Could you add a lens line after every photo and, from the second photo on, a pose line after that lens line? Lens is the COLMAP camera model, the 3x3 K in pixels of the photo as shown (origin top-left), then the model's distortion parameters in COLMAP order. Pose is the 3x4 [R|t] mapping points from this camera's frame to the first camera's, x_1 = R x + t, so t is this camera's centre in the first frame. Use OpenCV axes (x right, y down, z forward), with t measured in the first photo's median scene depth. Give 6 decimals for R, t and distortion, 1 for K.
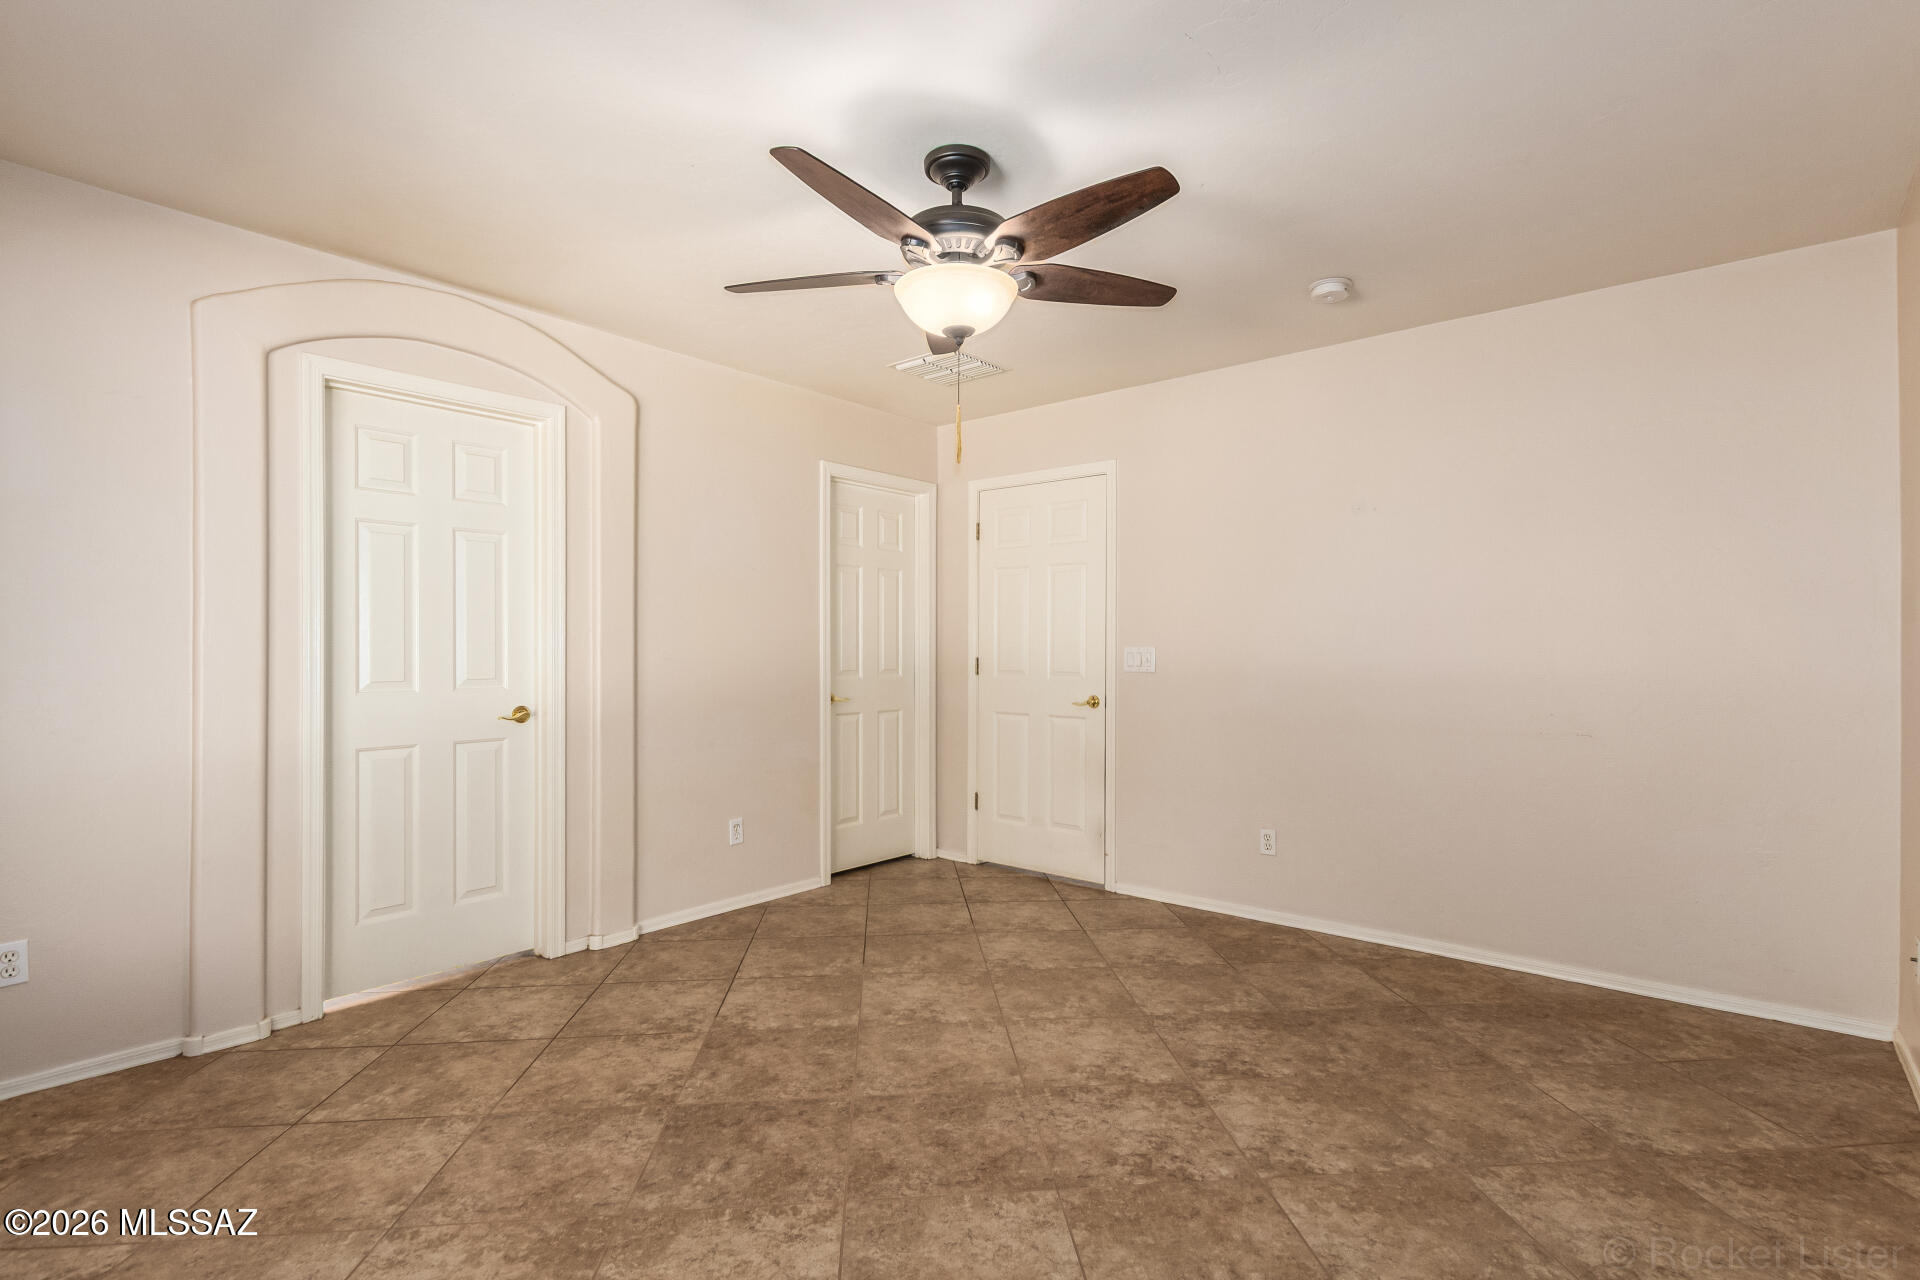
lens RADIAL K [[884.0, 0, 991.8], [0, 884.0, 646.3], [0, 0, 1]] dist [0.002759, 0.000176]
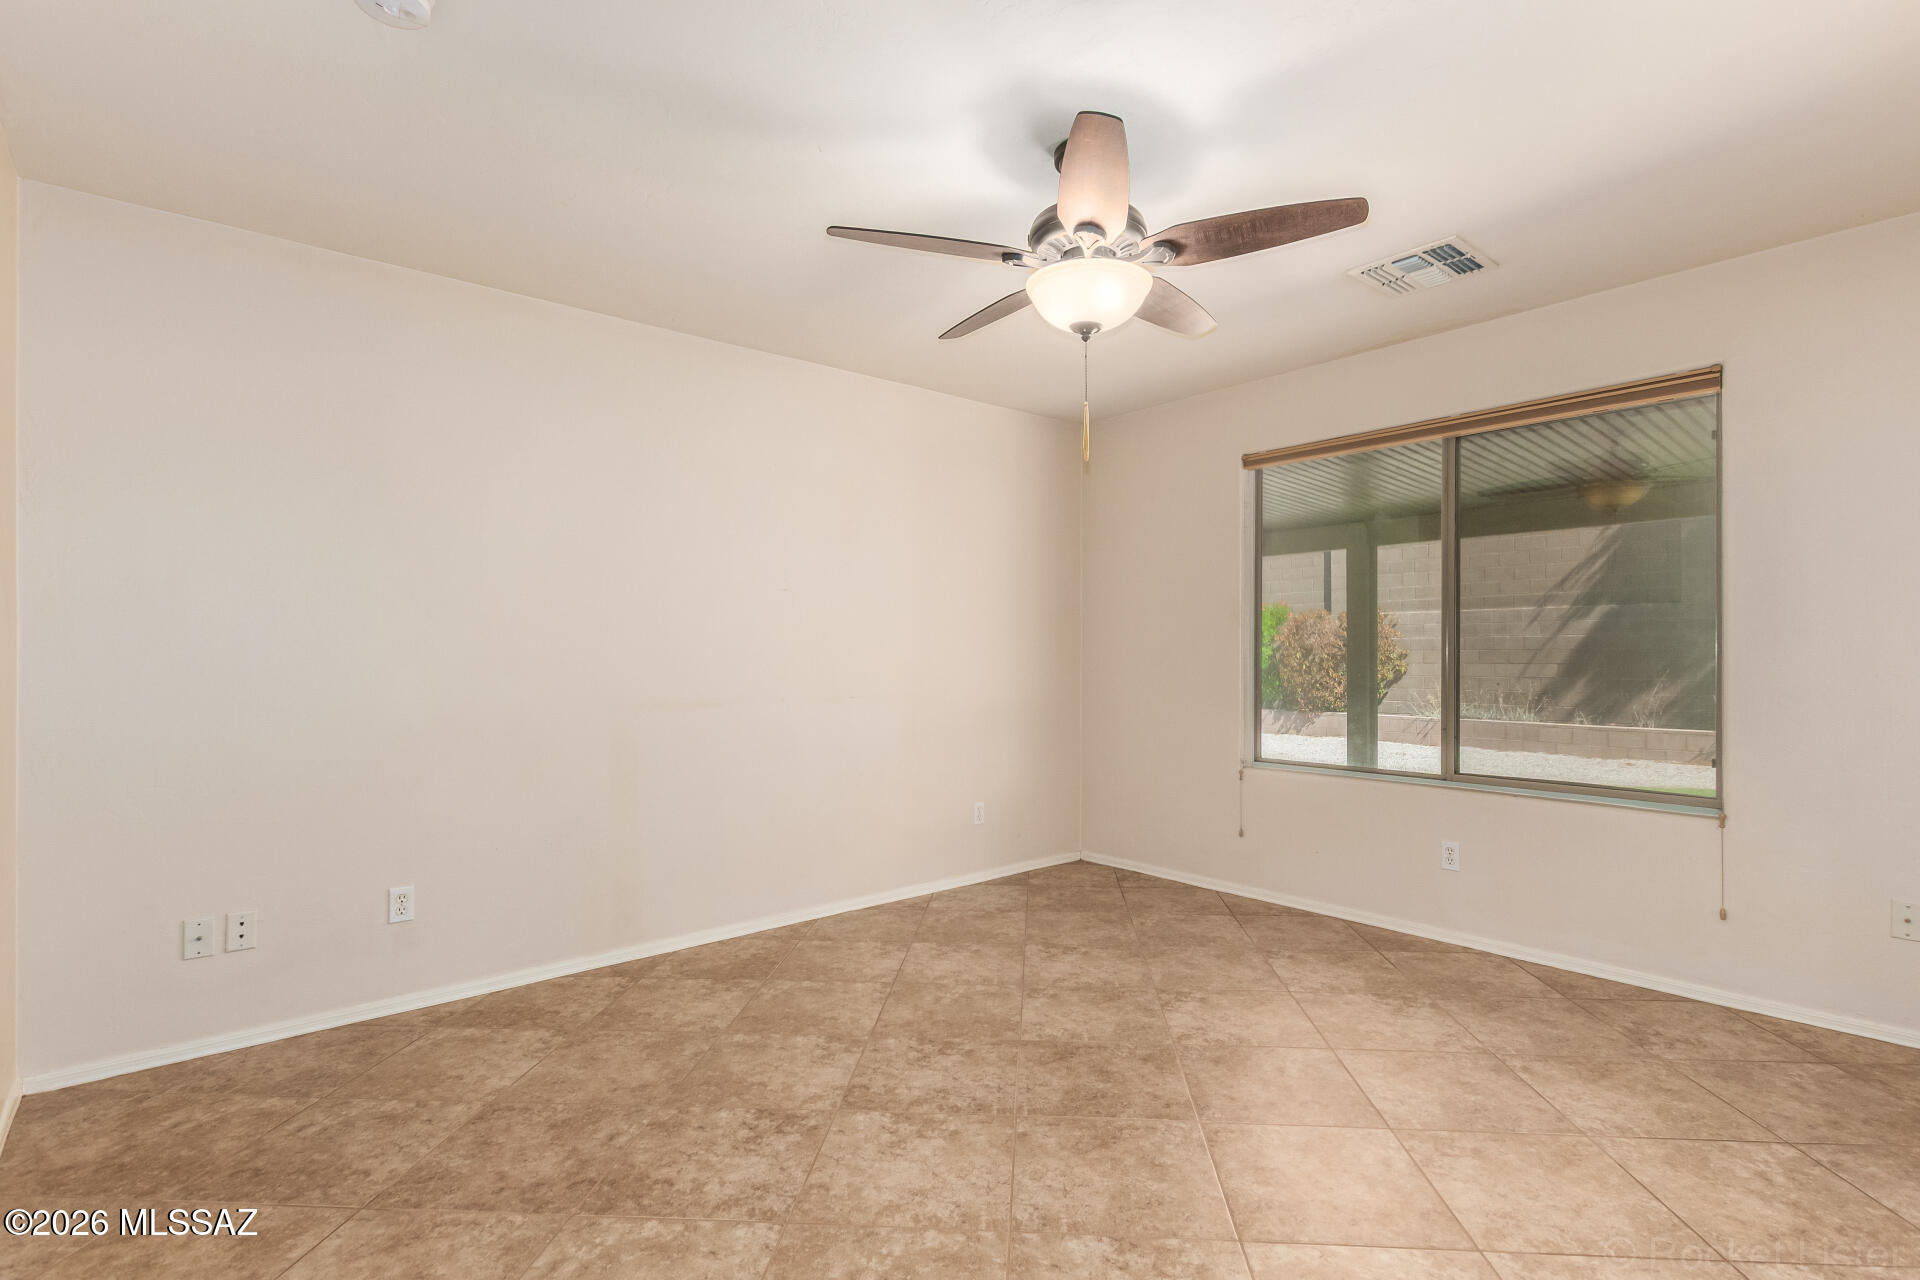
lens RADIAL K [[884.0, 0, 991.8], [0, 884.0, 646.3], [0, 0, 1]] dist [0.002759, 0.000176]
pose [[-0.984974, 0.004731, 0.172636, -0.103761], [0.002422, 0.999905, -0.013581, 0.014763], [-0.172684, -0.012959, -0.984892, 1.982217]]
